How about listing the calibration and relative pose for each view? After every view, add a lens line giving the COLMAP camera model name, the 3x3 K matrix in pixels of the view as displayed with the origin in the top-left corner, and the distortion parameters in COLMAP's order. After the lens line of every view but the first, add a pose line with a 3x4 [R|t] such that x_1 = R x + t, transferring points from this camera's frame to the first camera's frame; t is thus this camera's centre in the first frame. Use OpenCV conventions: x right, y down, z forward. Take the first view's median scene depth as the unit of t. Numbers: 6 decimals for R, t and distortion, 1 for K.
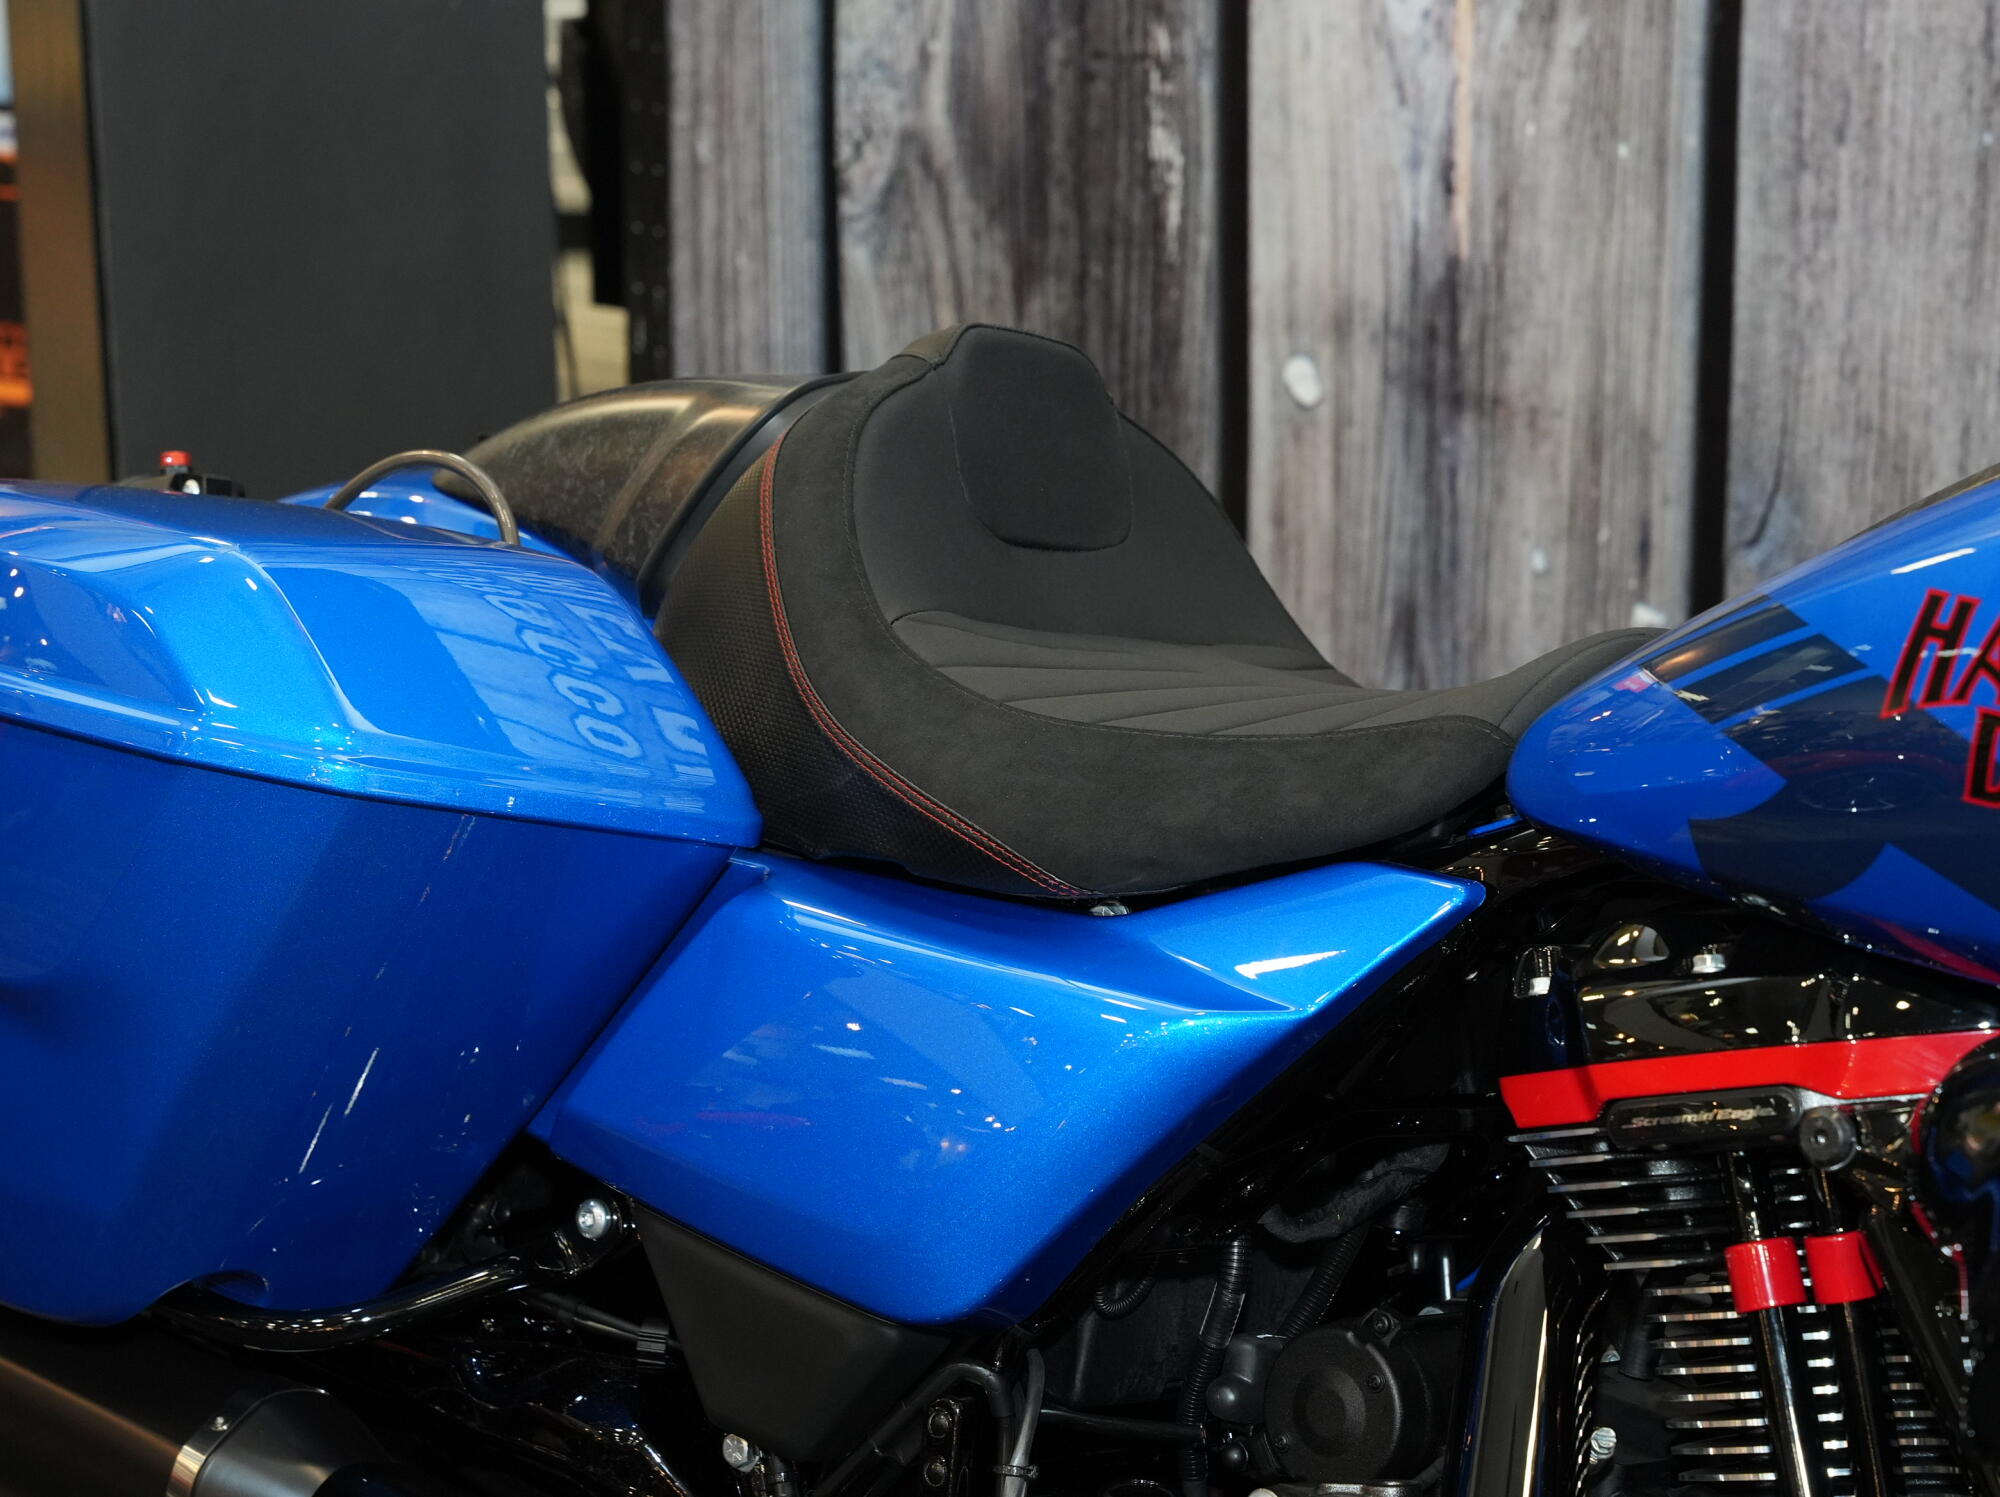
lens RADIAL K [[4365.5, 0, 1000.0], [0, 4365.5, 748.5], [0, 0, 1]] dist [0.017100, 0.237306]
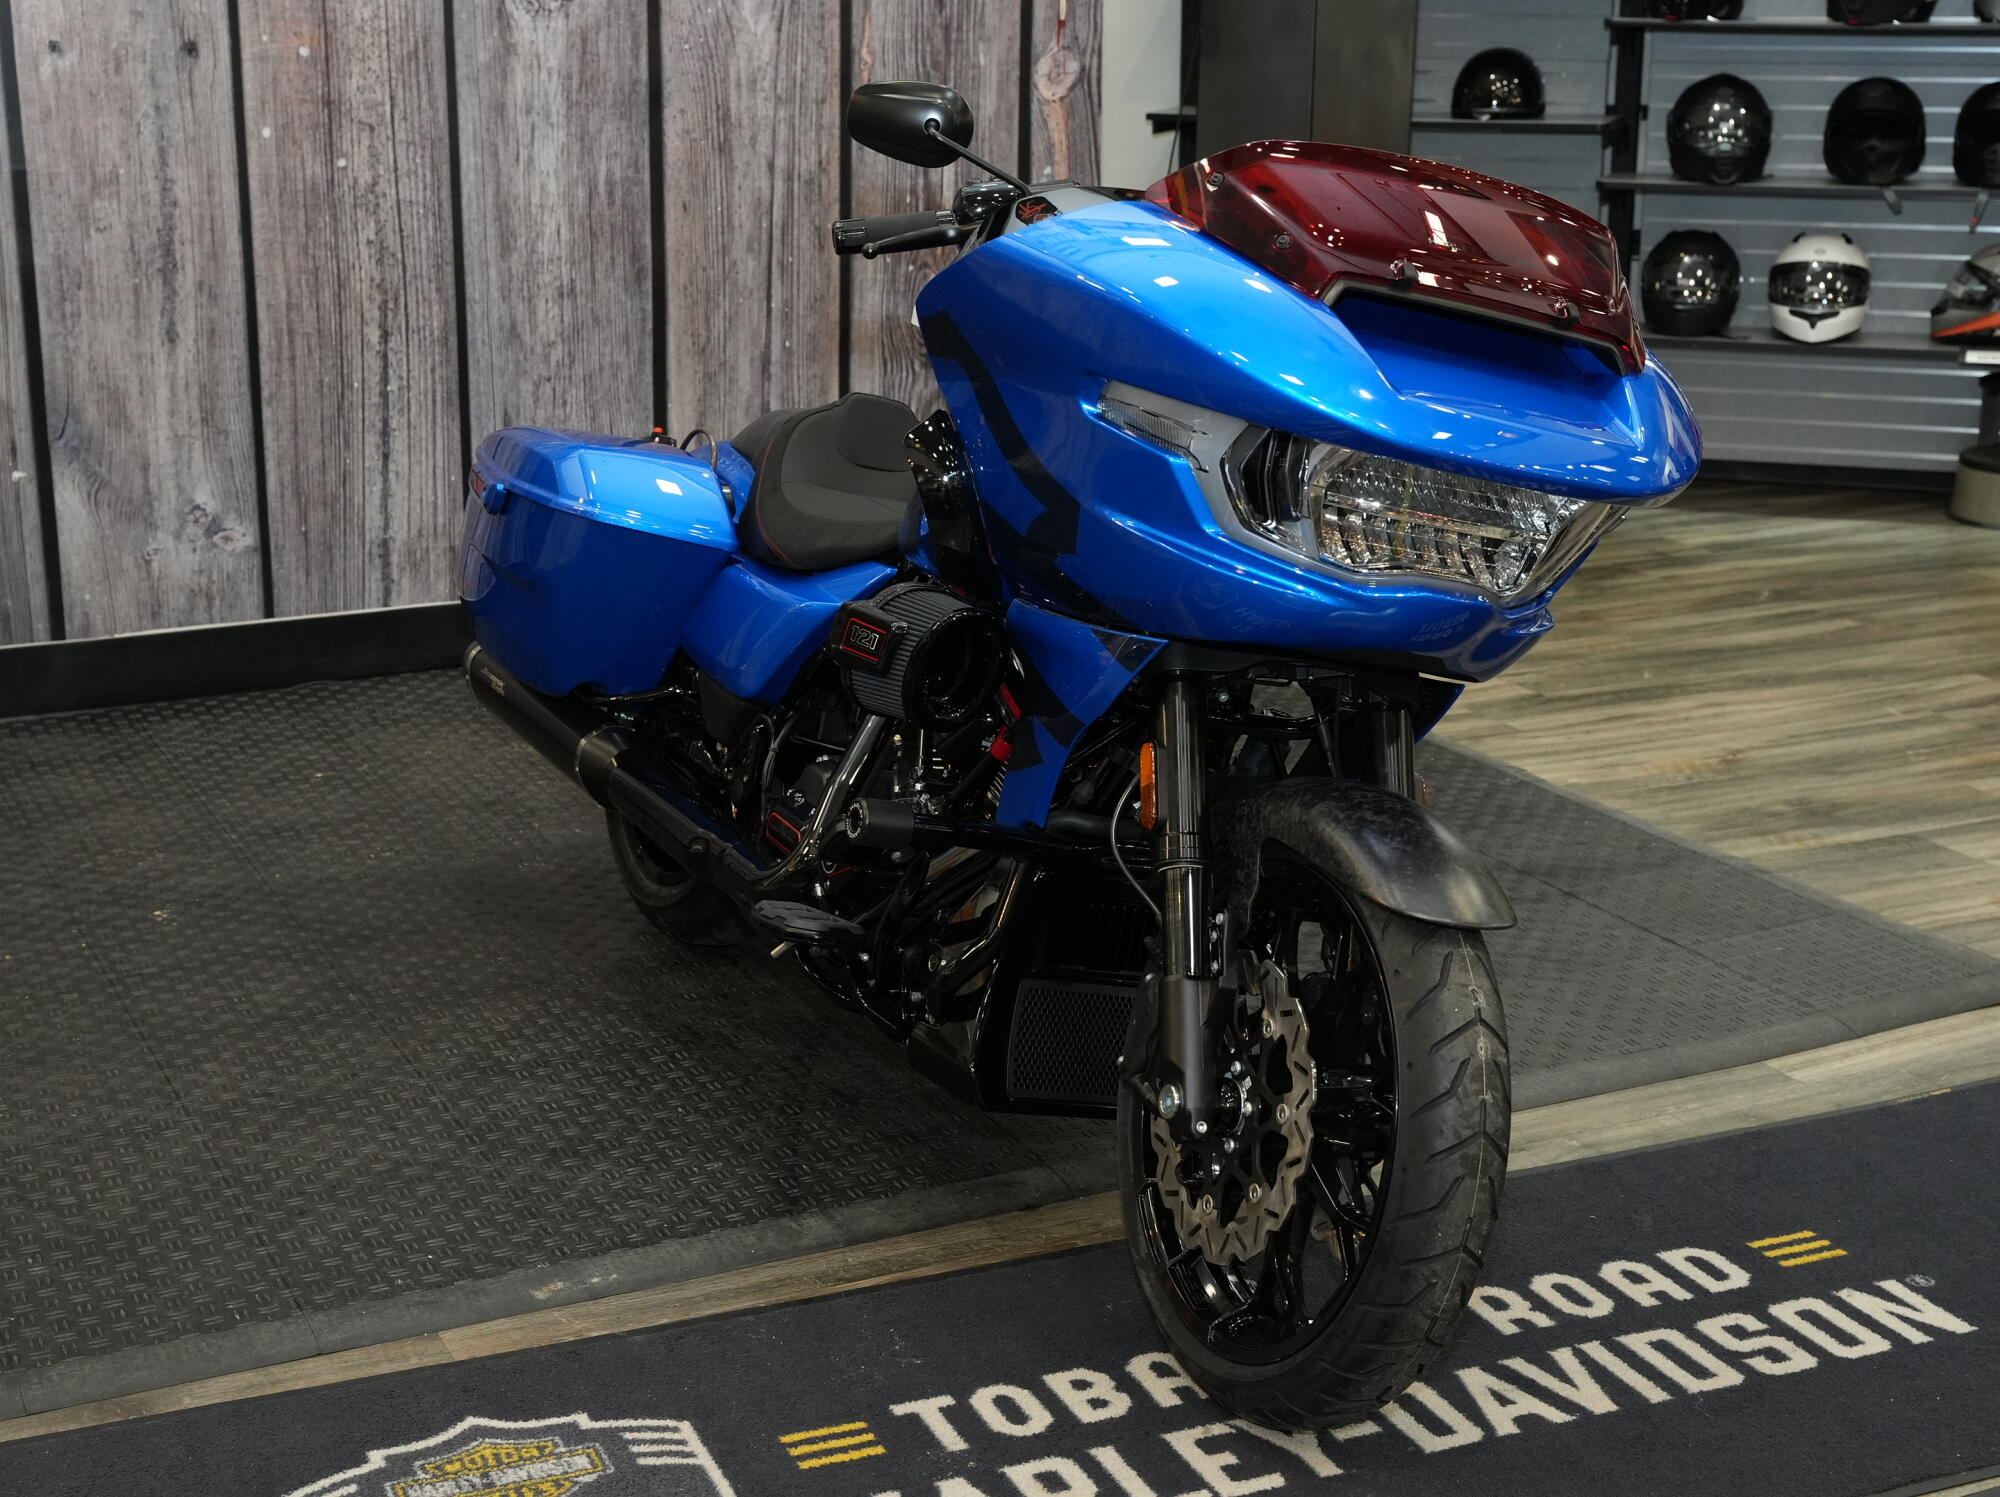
lens RADIAL K [[2923.3, 0, 1000.0], [0, 2923.3, 748.5], [0, 0, 1]] dist [0.000713, 0.023265]
pose [[0.387087, -0.249185, 0.887734, -1.307253], [0.249456, 0.955186, 0.159346, -0.005431], [-0.887657, 0.159770, 0.431901, -0.308625]]
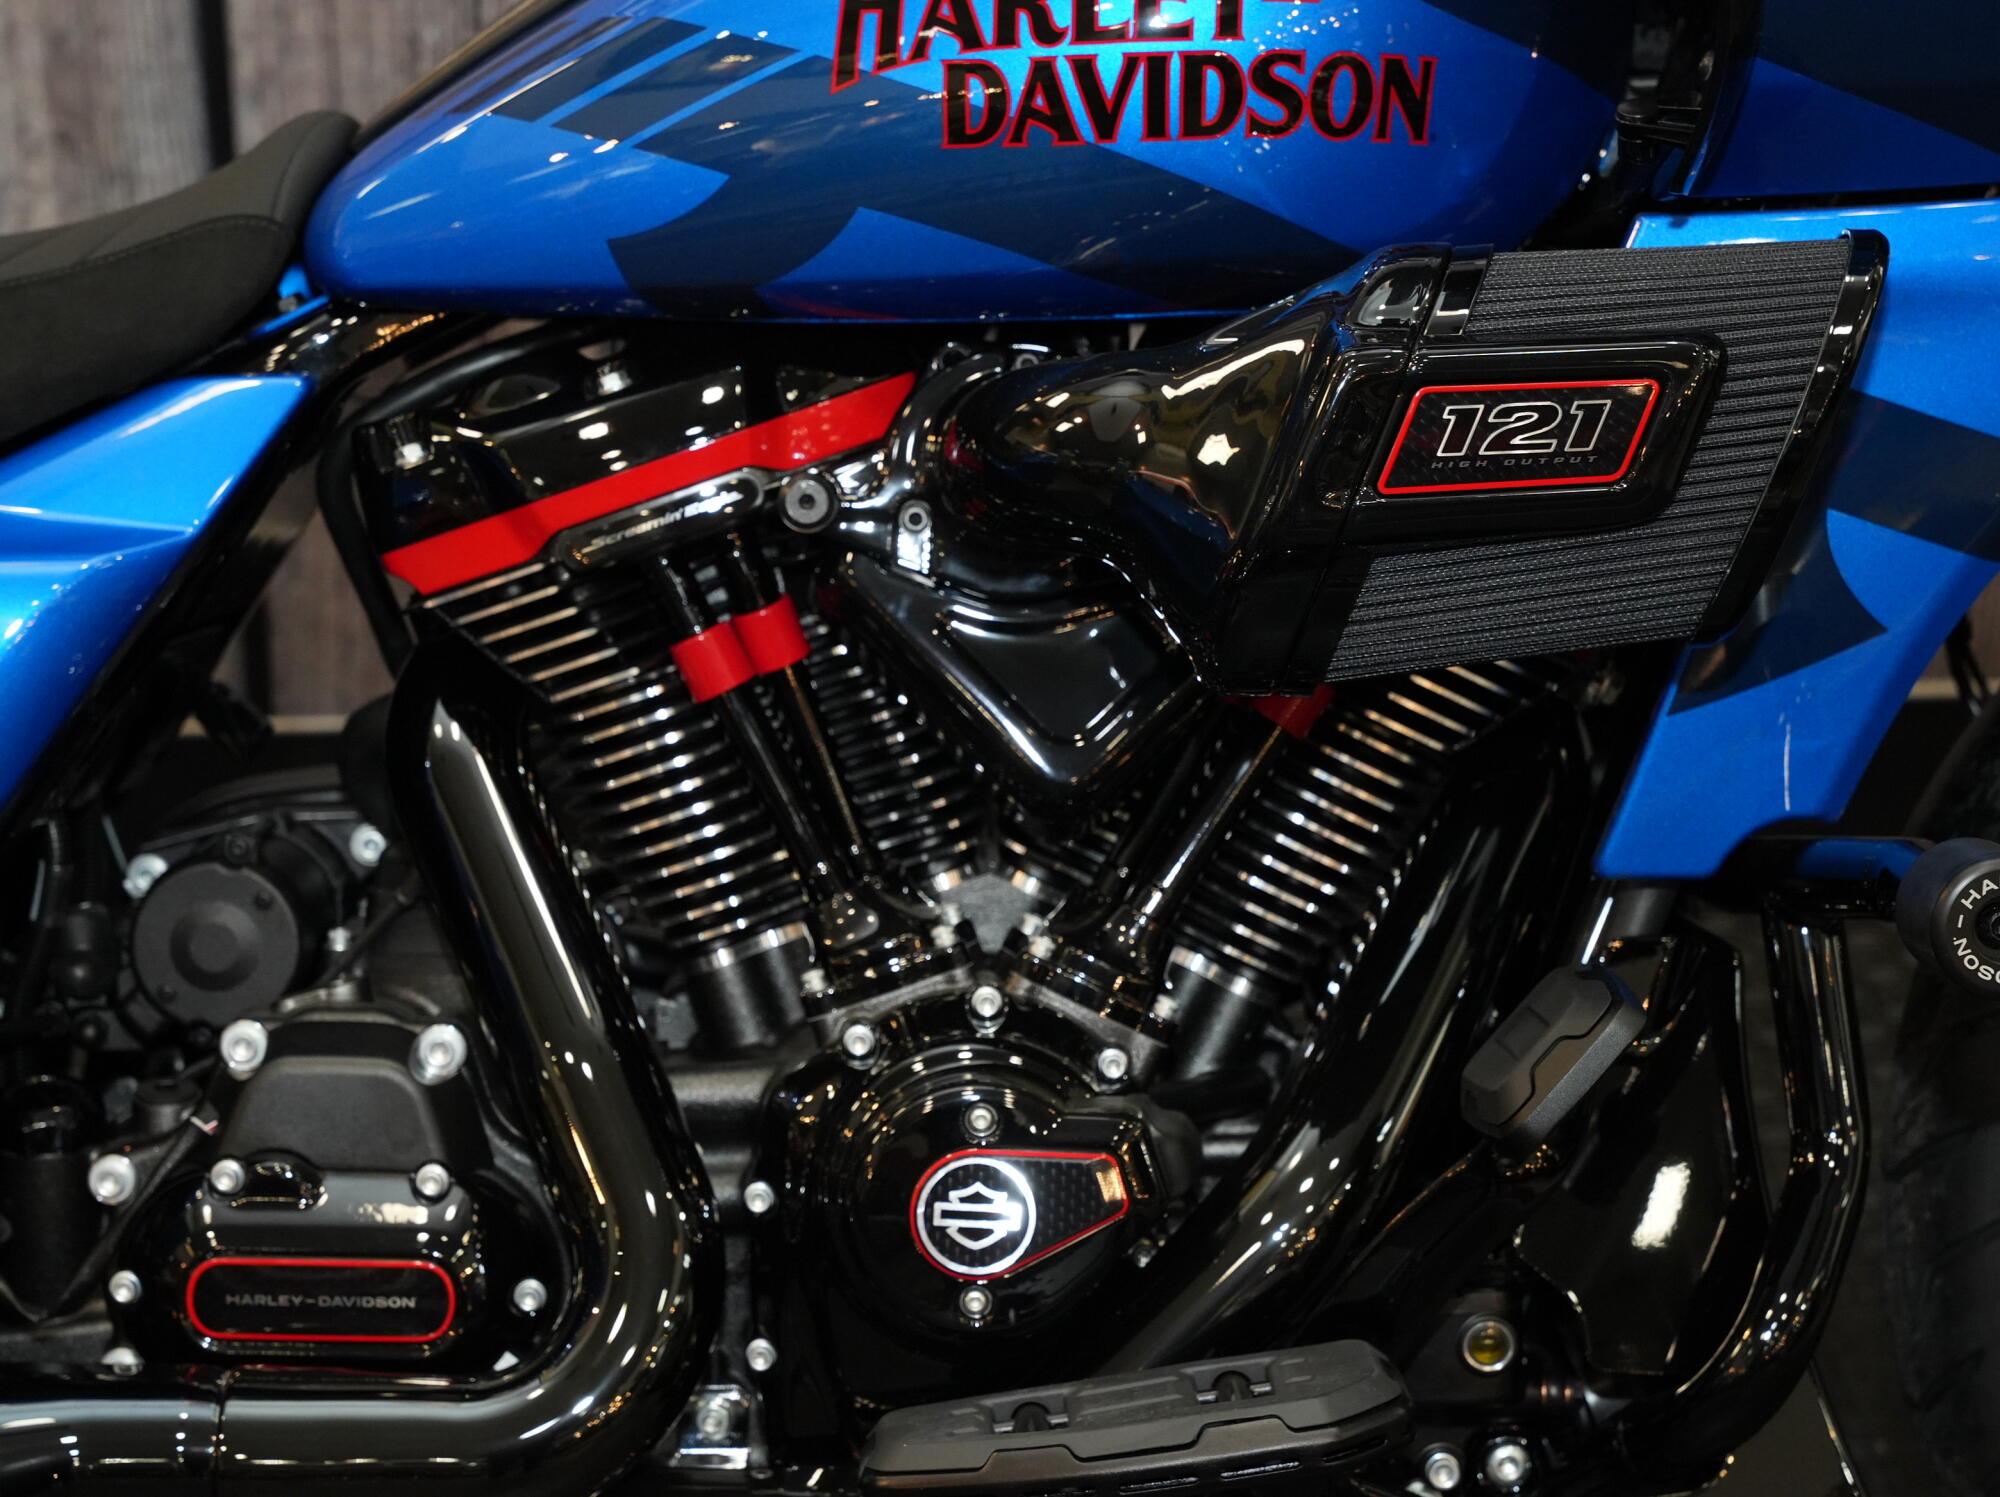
lens RADIAL K [[4365.5, 0, 1000.0], [0, 4365.5, 748.5], [0, 0, 1]] dist [0.017100, 0.237306]
pose [[0.733423, -0.234885, 0.637903, -0.254917], [0.198559, 0.971505, 0.129430, 0.009739], [-0.650127, 0.031734, 0.759163, 0.082320]]
